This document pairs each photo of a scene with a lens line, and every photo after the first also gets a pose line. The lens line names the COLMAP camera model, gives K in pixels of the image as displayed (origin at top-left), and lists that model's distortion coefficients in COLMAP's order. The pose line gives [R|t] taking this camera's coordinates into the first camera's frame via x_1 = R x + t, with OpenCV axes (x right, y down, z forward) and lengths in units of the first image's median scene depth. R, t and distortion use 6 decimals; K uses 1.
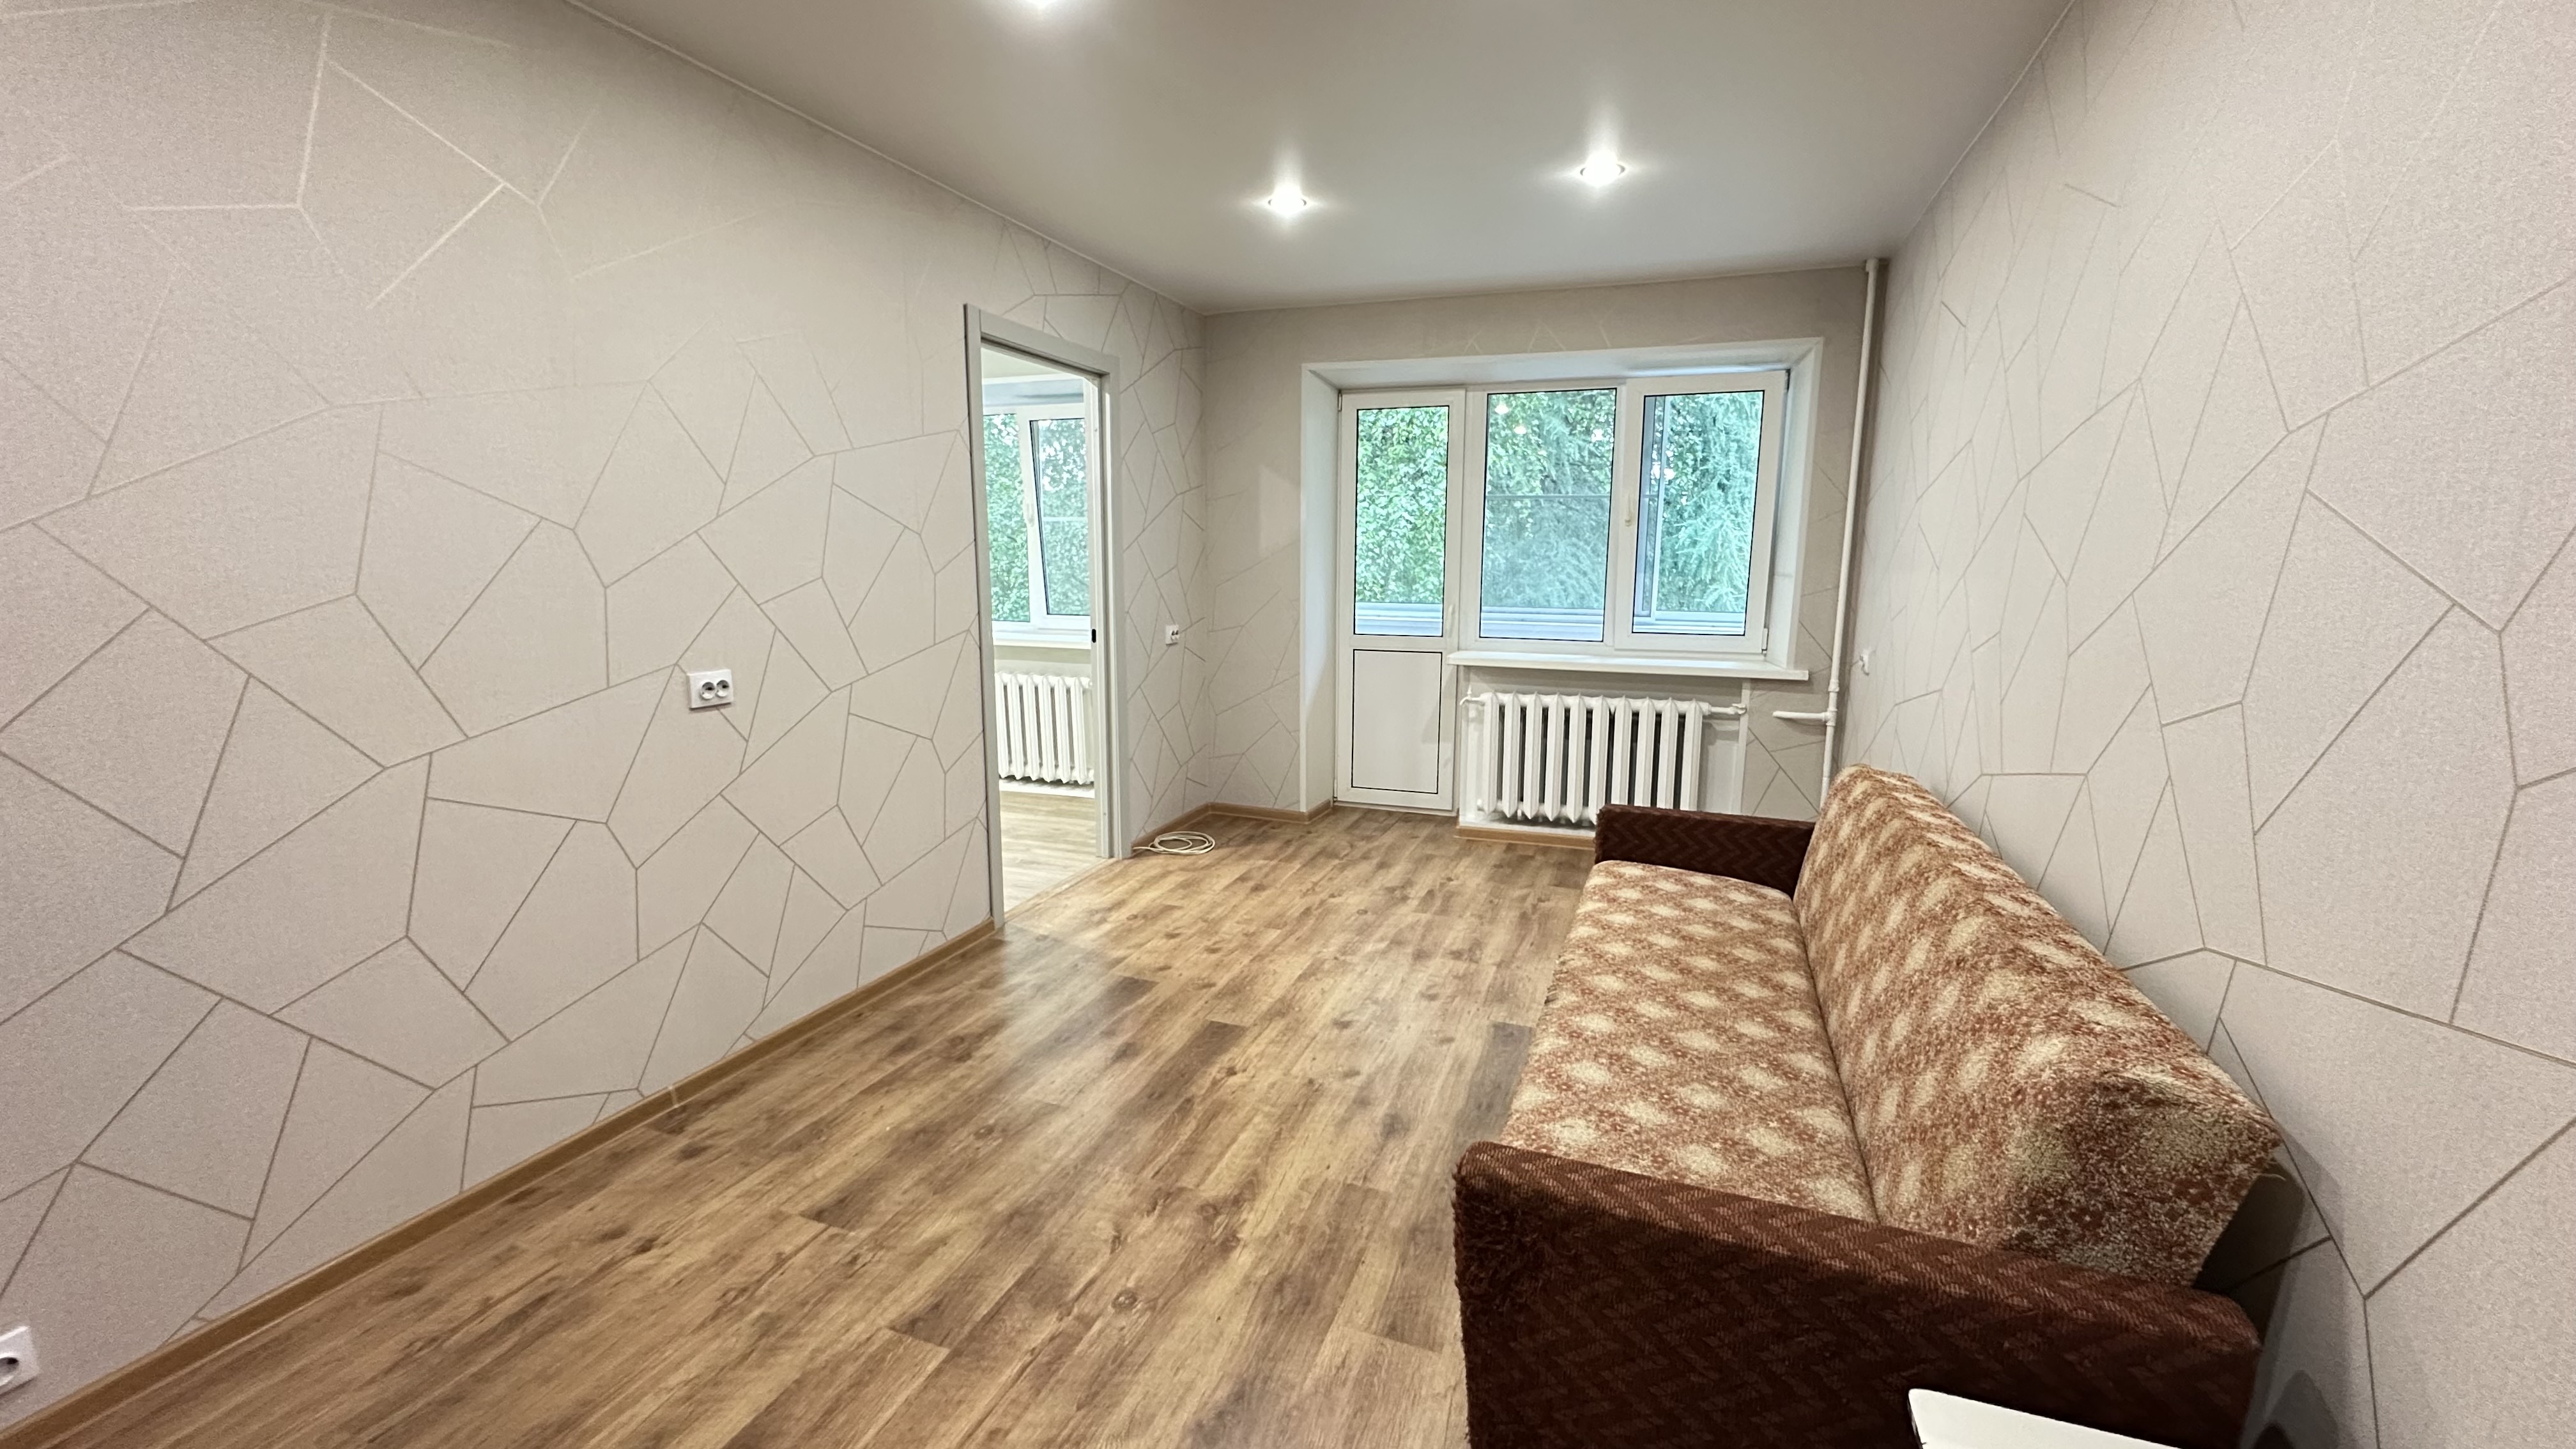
lens RADIAL K [[1021.3, 0, 1288.0], [0, 1021.3, 724.5], [0, 0, 1]] dist [-0.002070, -0.000180]
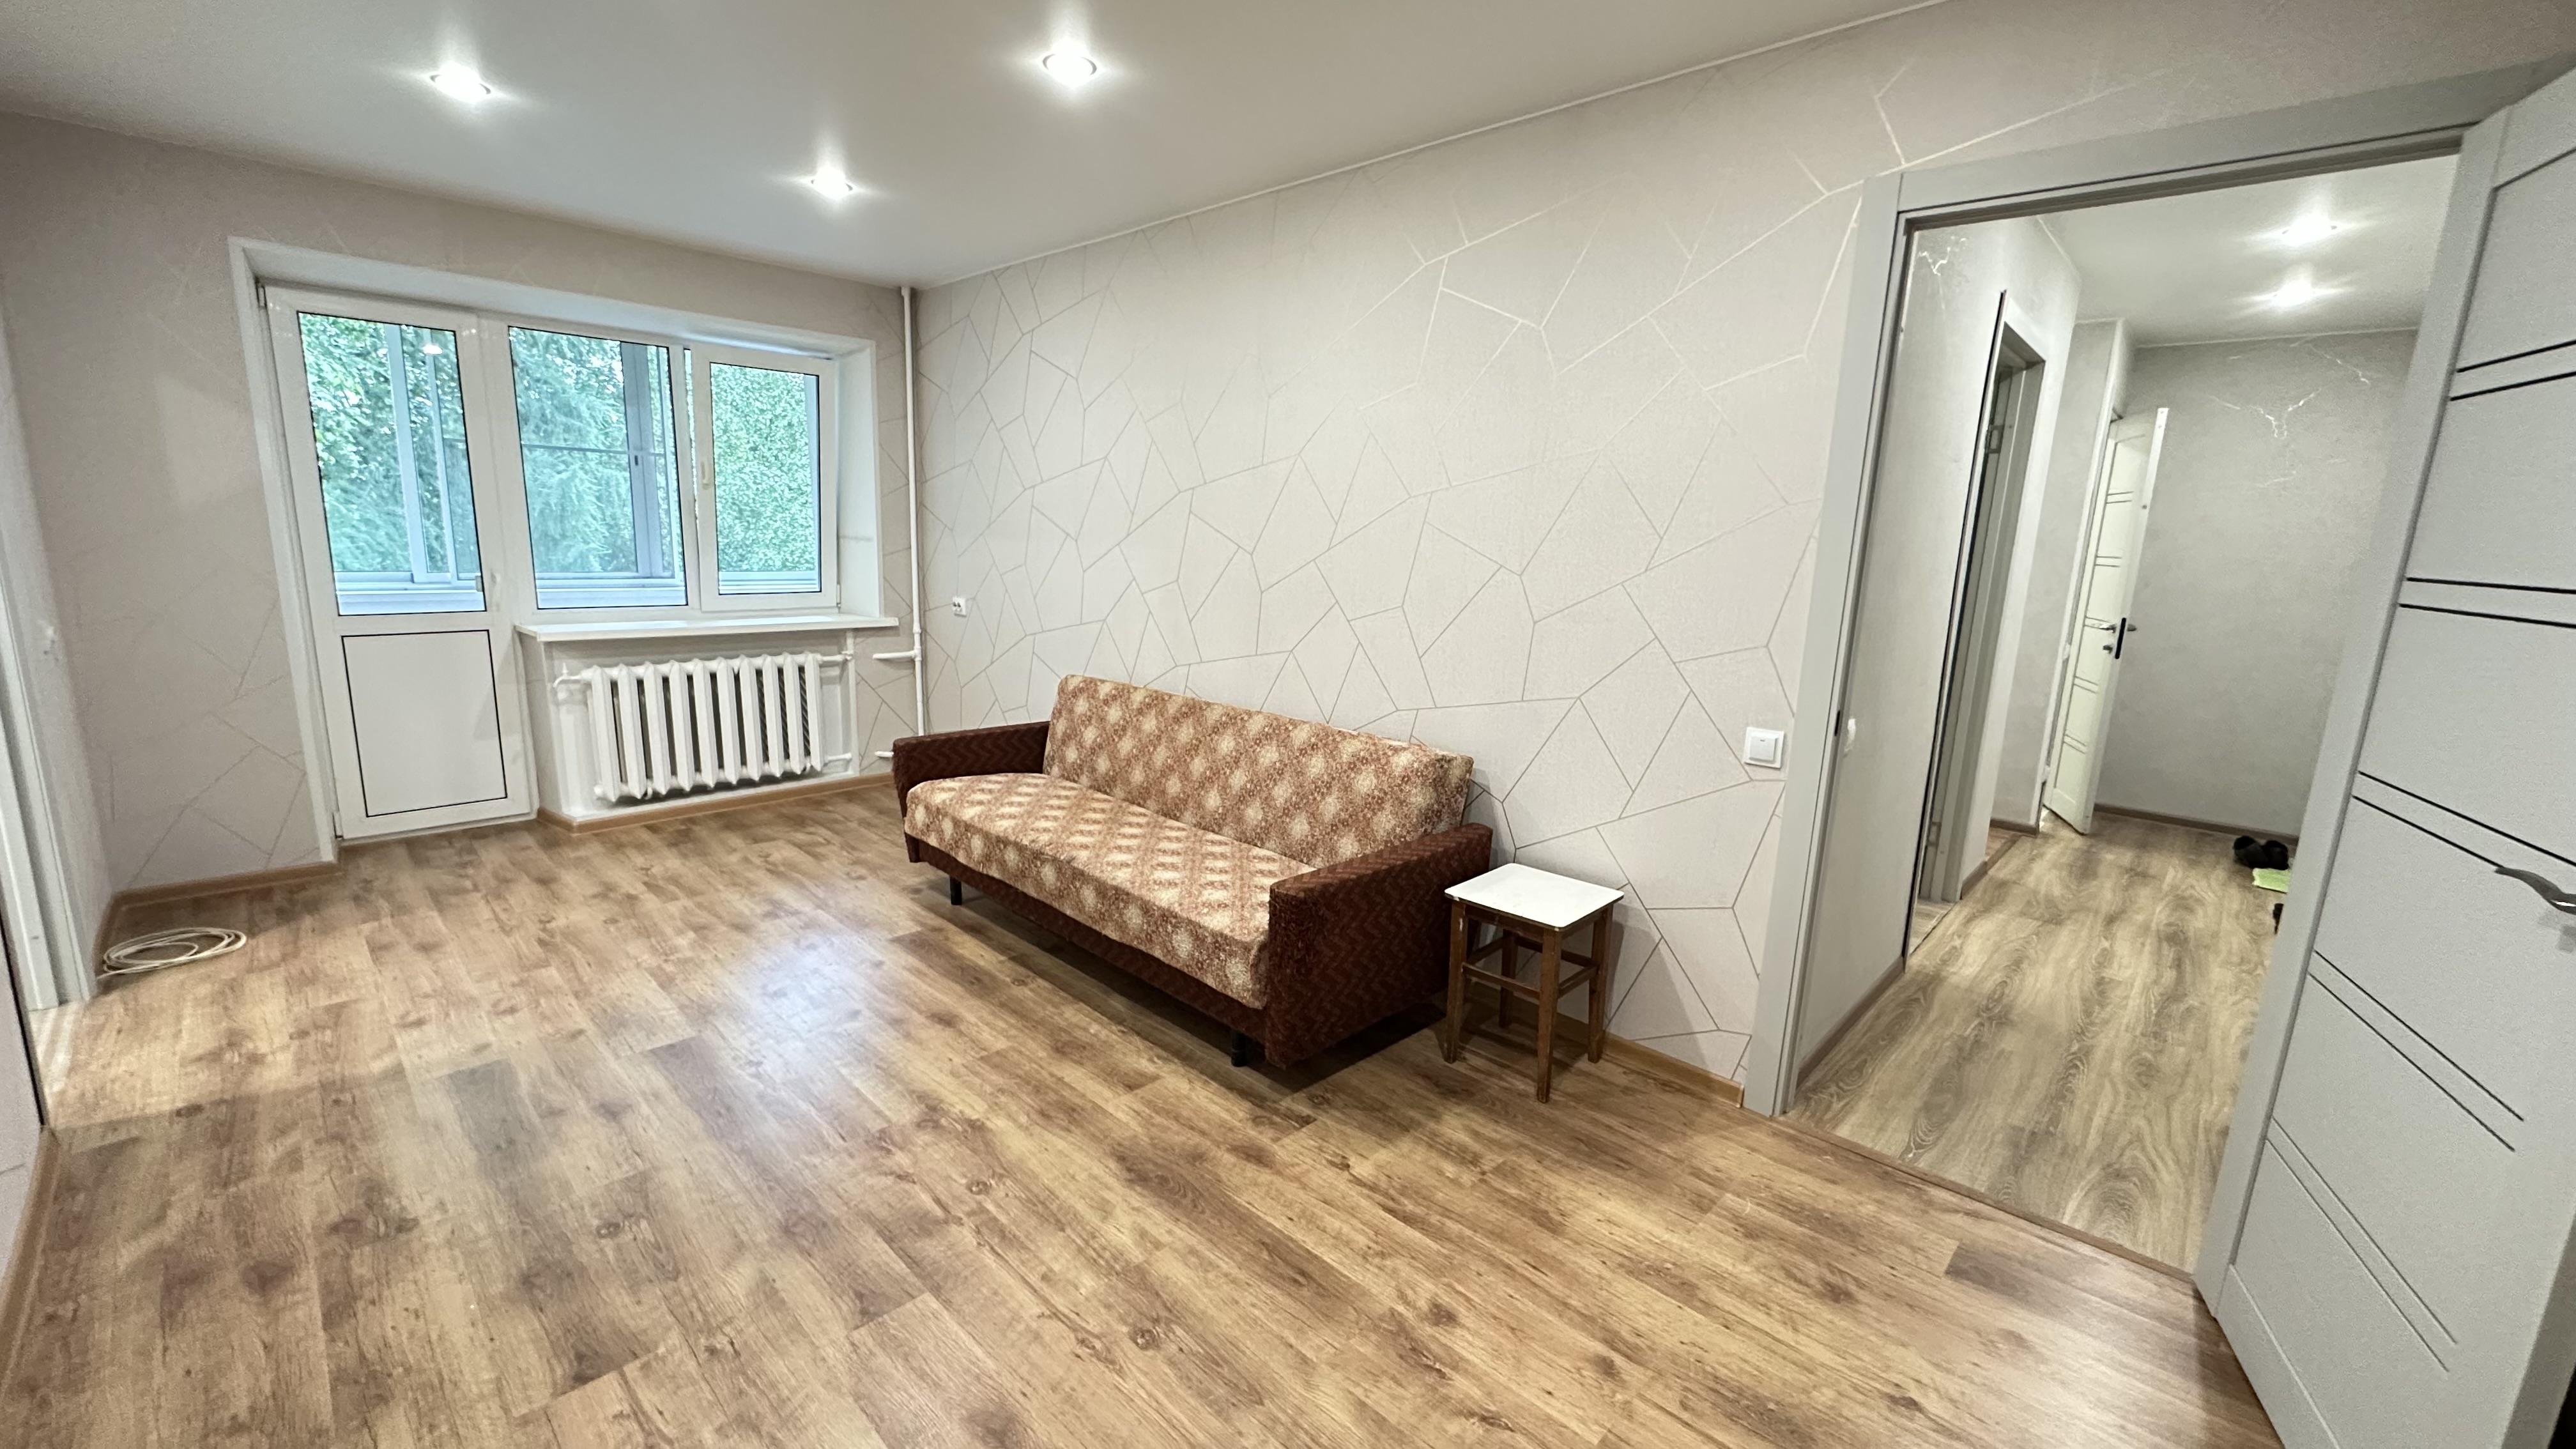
lens RADIAL K [[1021.3, 0, 1288.0], [0, 1021.3, 724.5], [0, 0, 1]] dist [-0.002070, -0.000180]
pose [[0.407232, -0.165255, 0.898250, -0.456348], [0.121072, 0.984583, 0.126249, -0.027050], [-0.905264, 0.057340, 0.420962, 0.076266]]
